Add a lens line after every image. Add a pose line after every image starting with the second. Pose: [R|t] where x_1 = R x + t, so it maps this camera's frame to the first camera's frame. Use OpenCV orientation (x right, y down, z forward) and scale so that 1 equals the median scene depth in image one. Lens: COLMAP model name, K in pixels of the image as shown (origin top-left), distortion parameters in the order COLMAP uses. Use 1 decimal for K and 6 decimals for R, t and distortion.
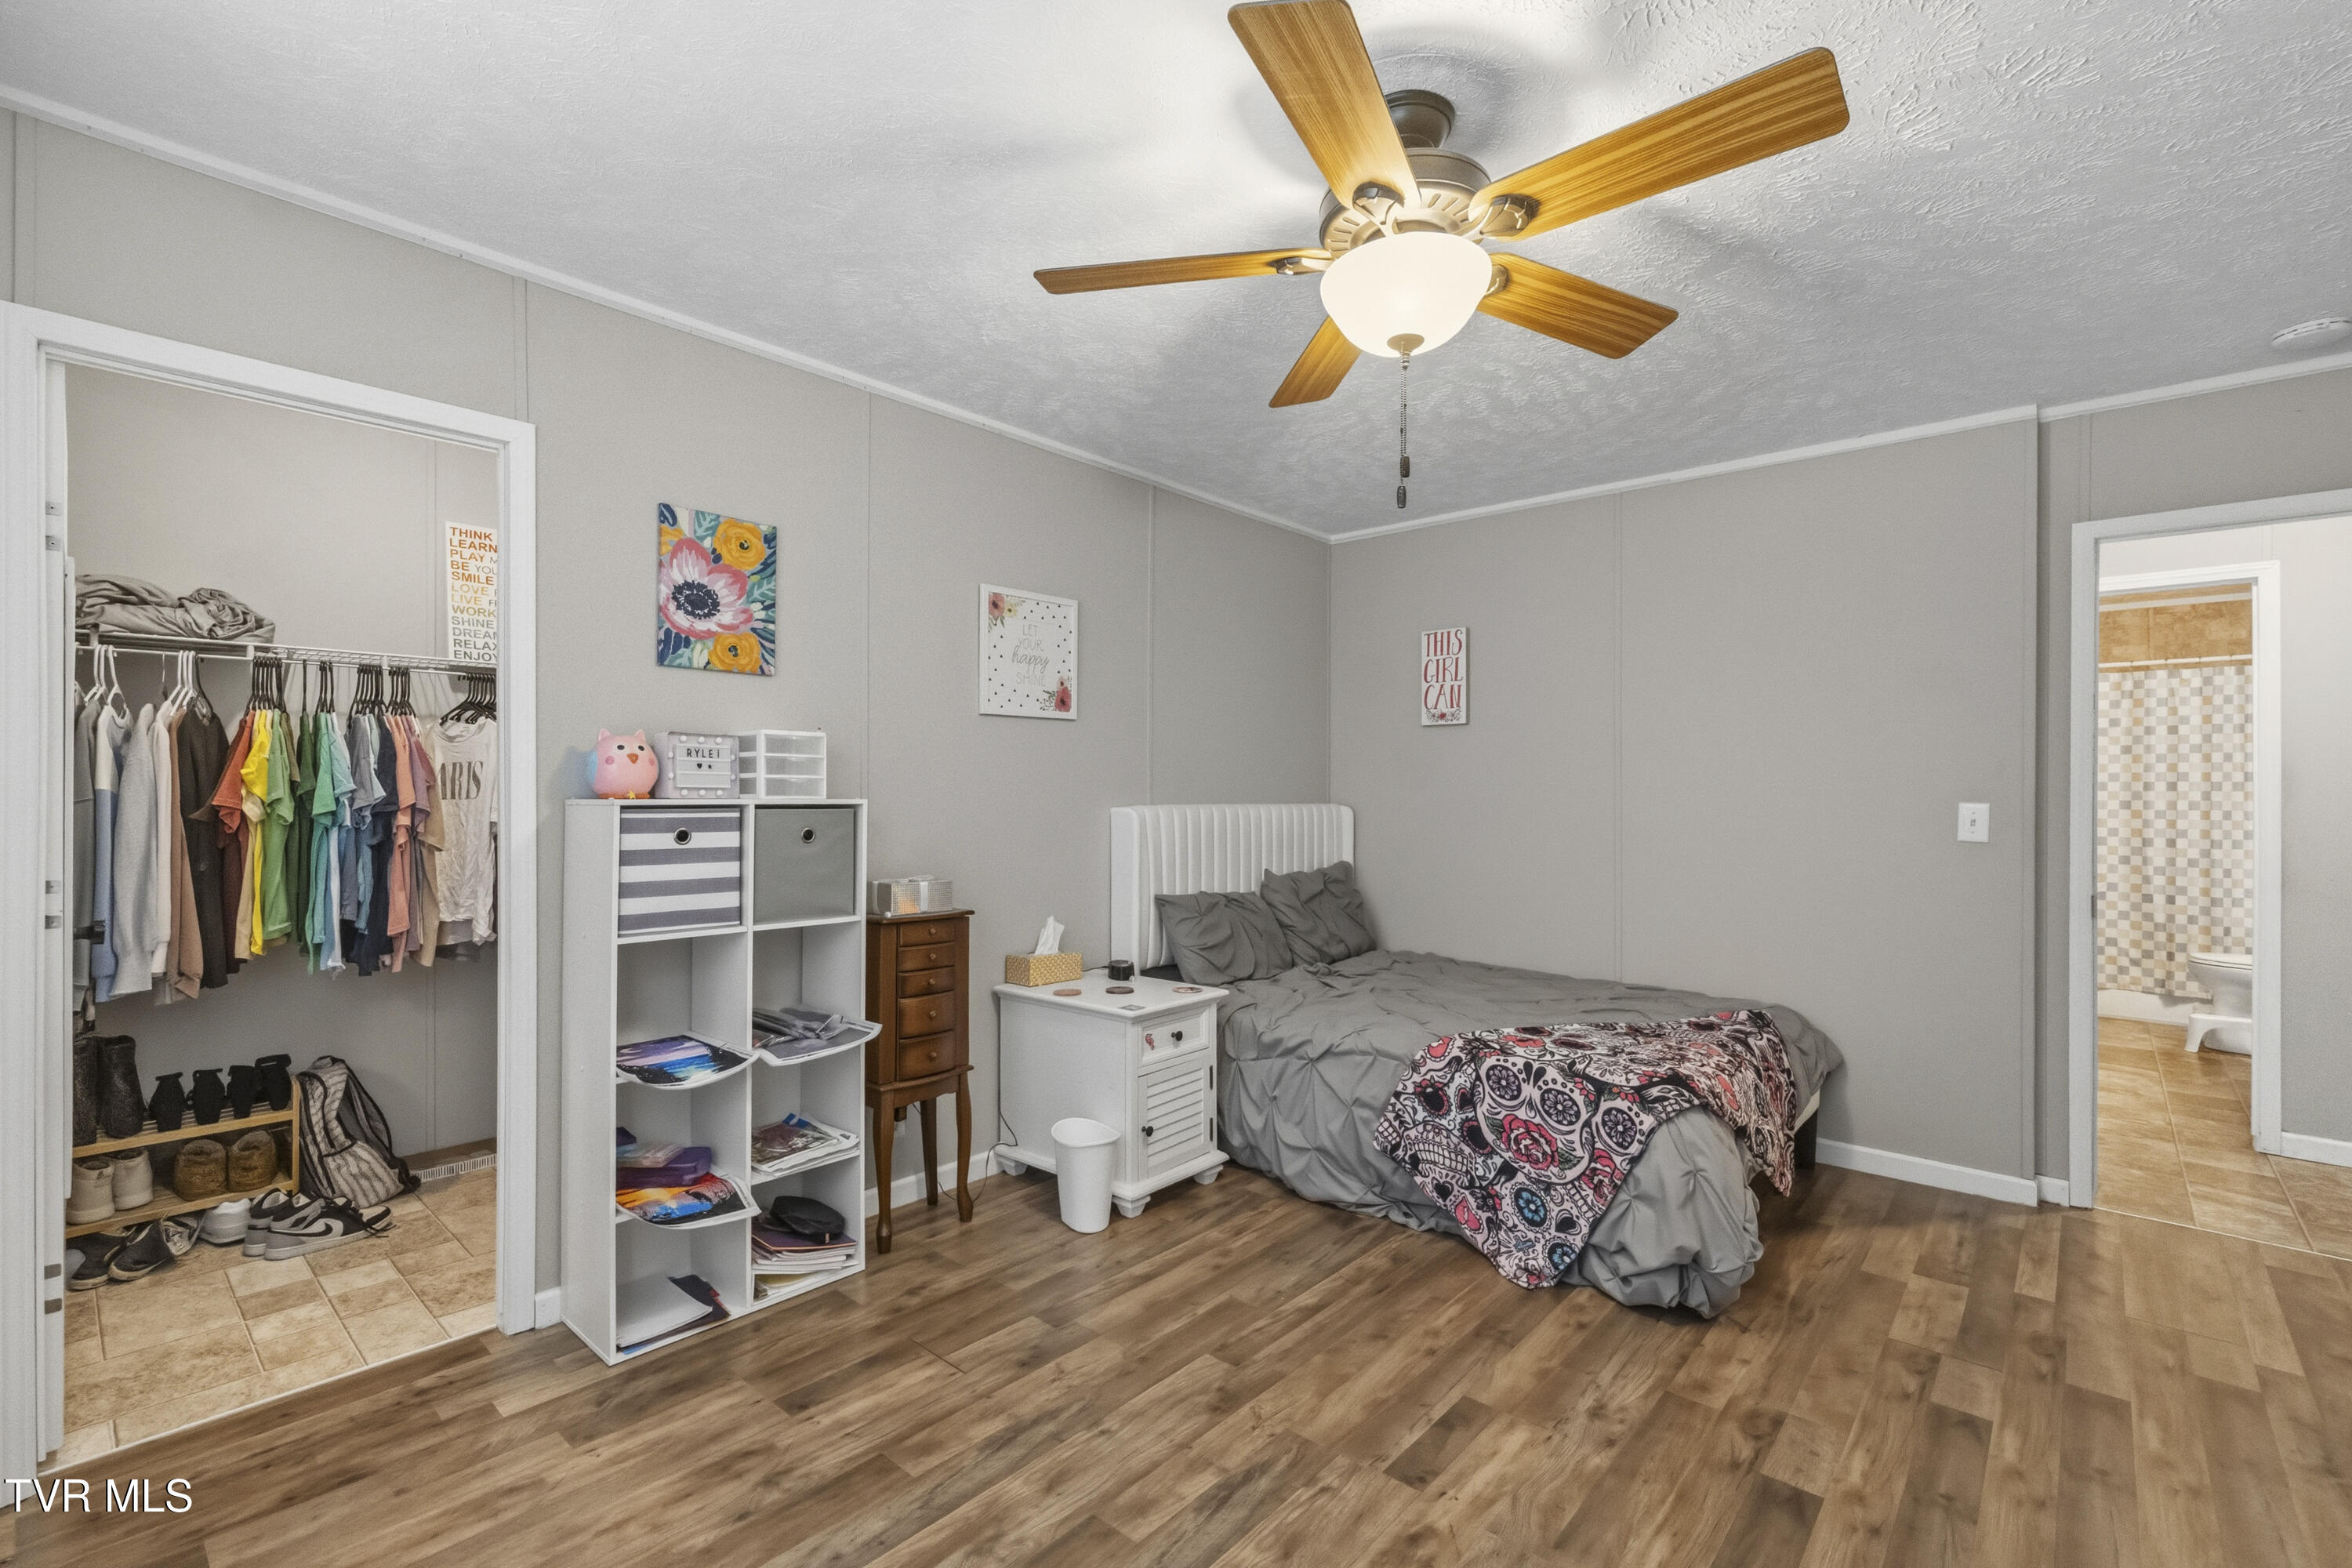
lens RADIAL K [[1051.0, 0, 1171.2], [0, 1051.0, 790.3], [0, 0, 1]] dist [0.002213, -0.000092]
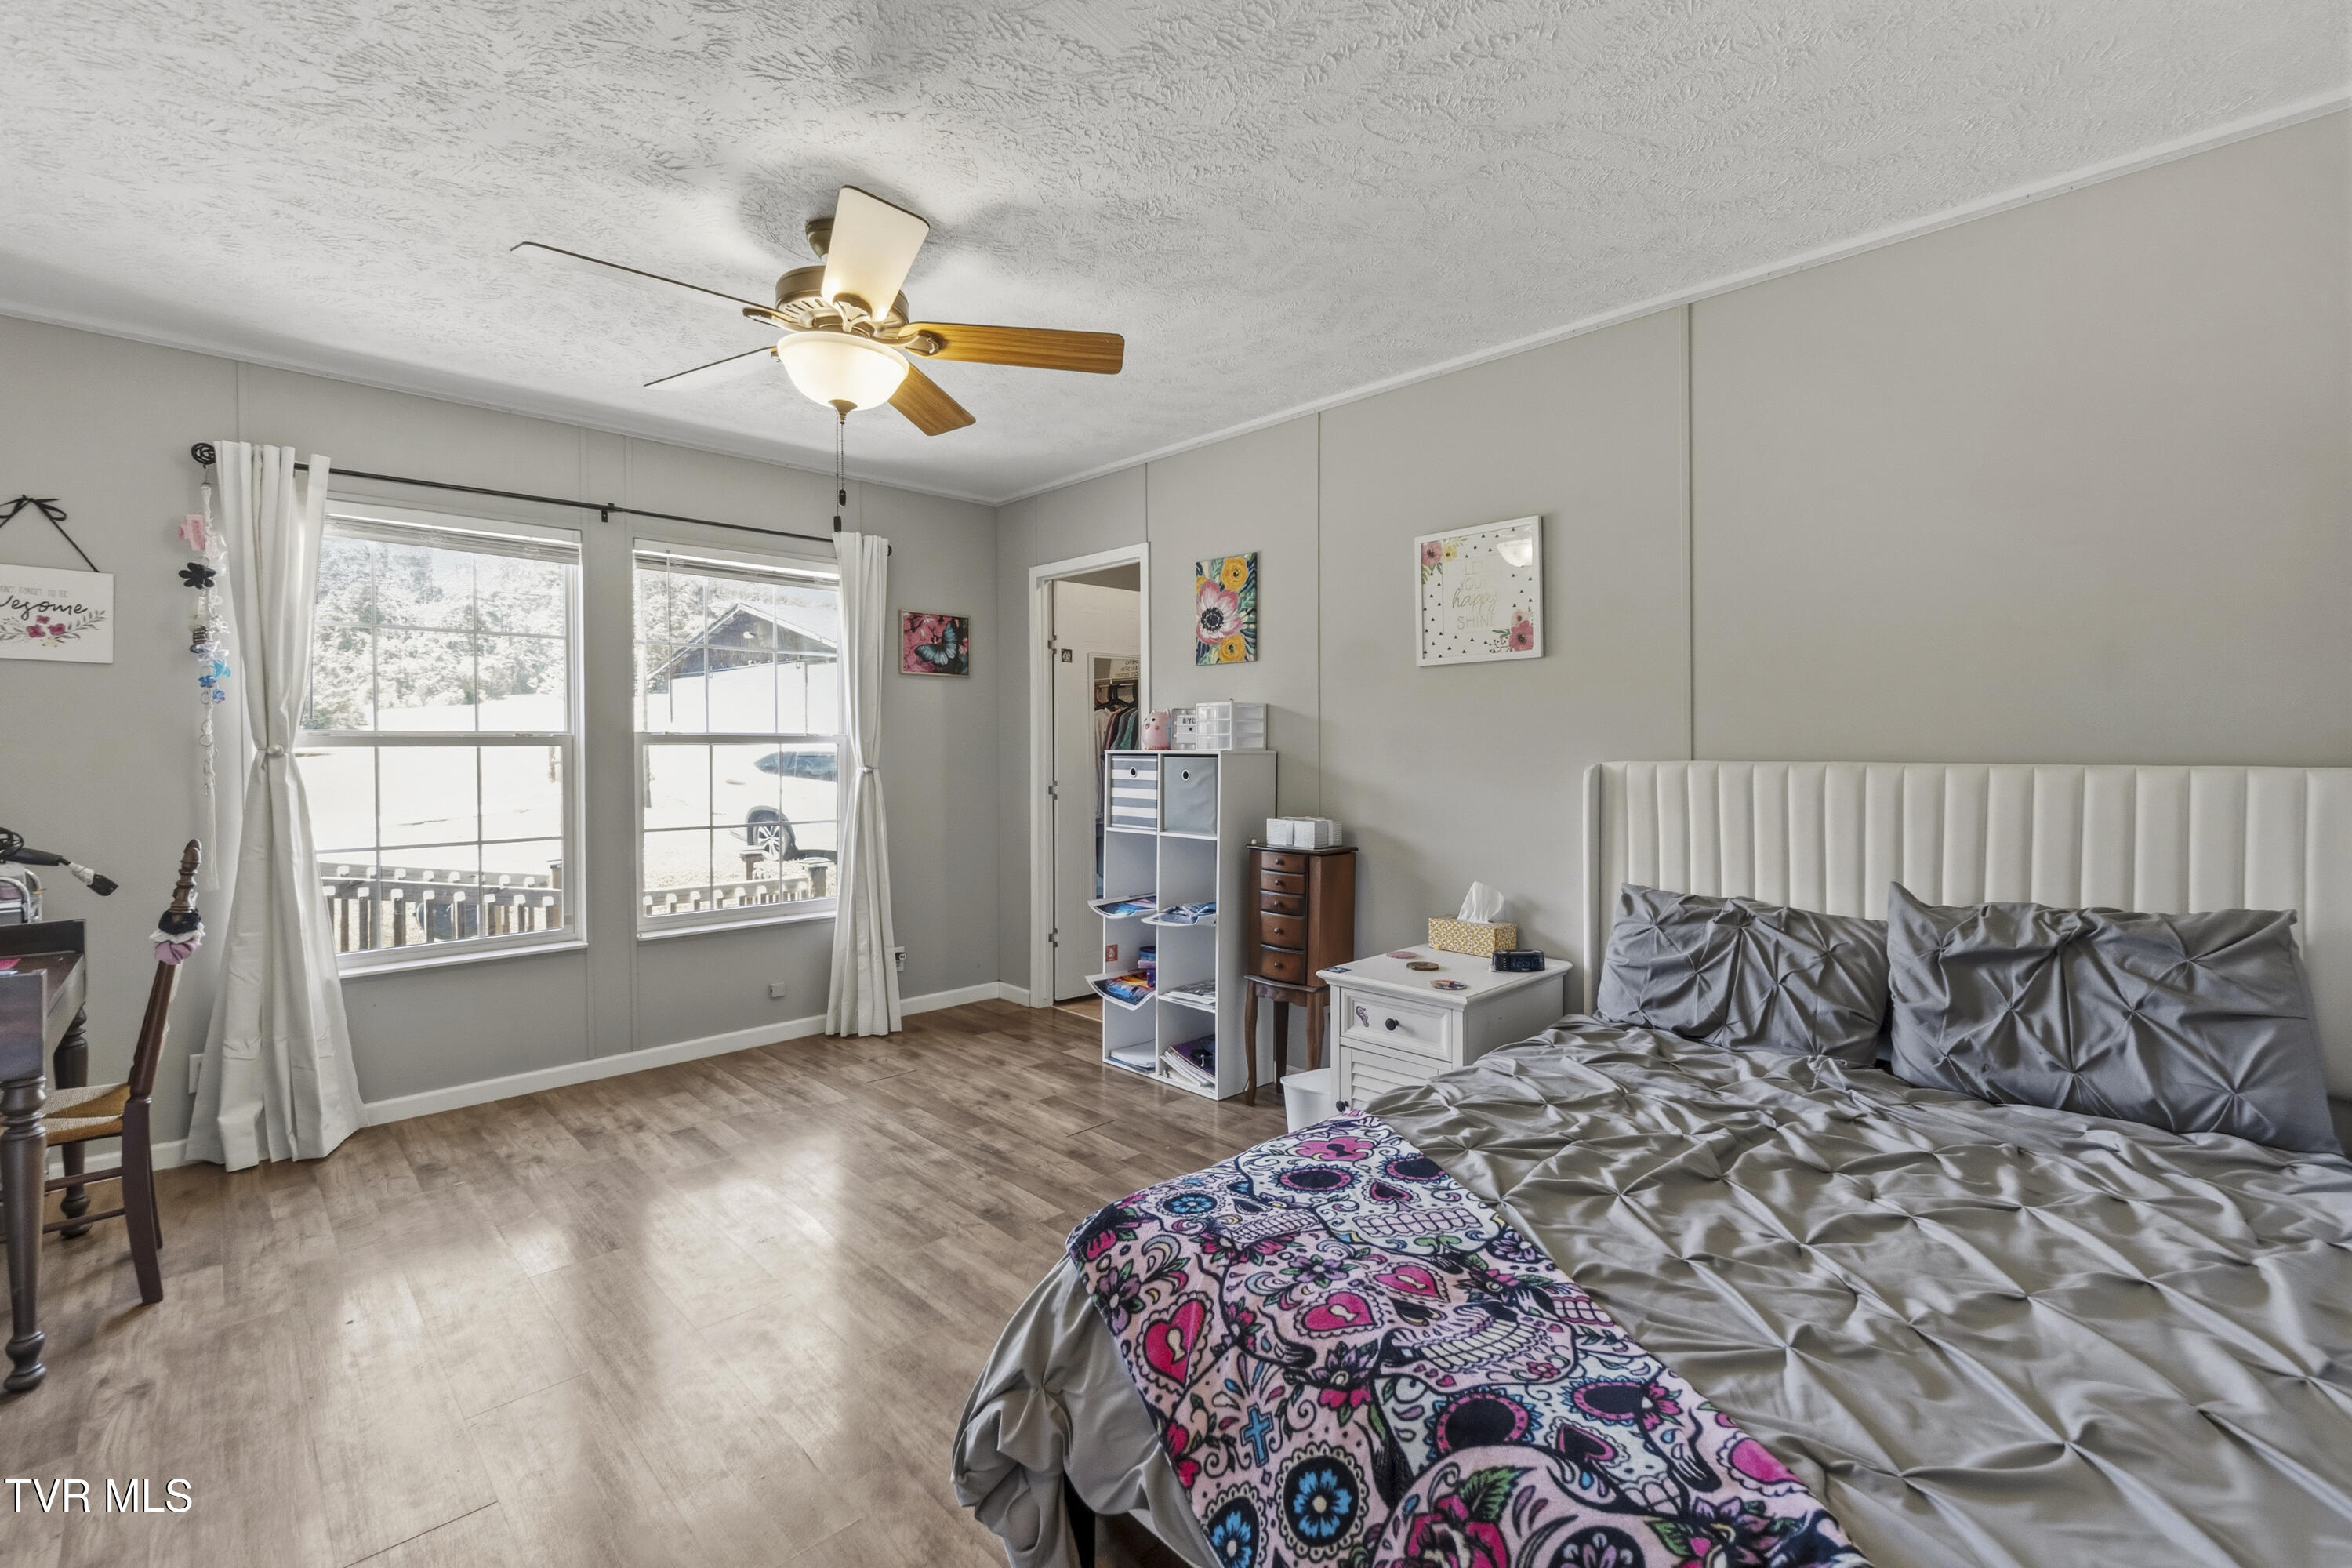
lens RADIAL K [[1021.8, 0, 1163.4], [0, 1021.8, 783.6], [0, 0, 1]] dist [-0.001587, -0.000179]
pose [[-0.082271, 0.020409, -0.996401, 0.839170], [-0.005787, 0.999764, 0.020956, 0.019853], [0.996593, 0.007490, -0.082134, 0.866476]]
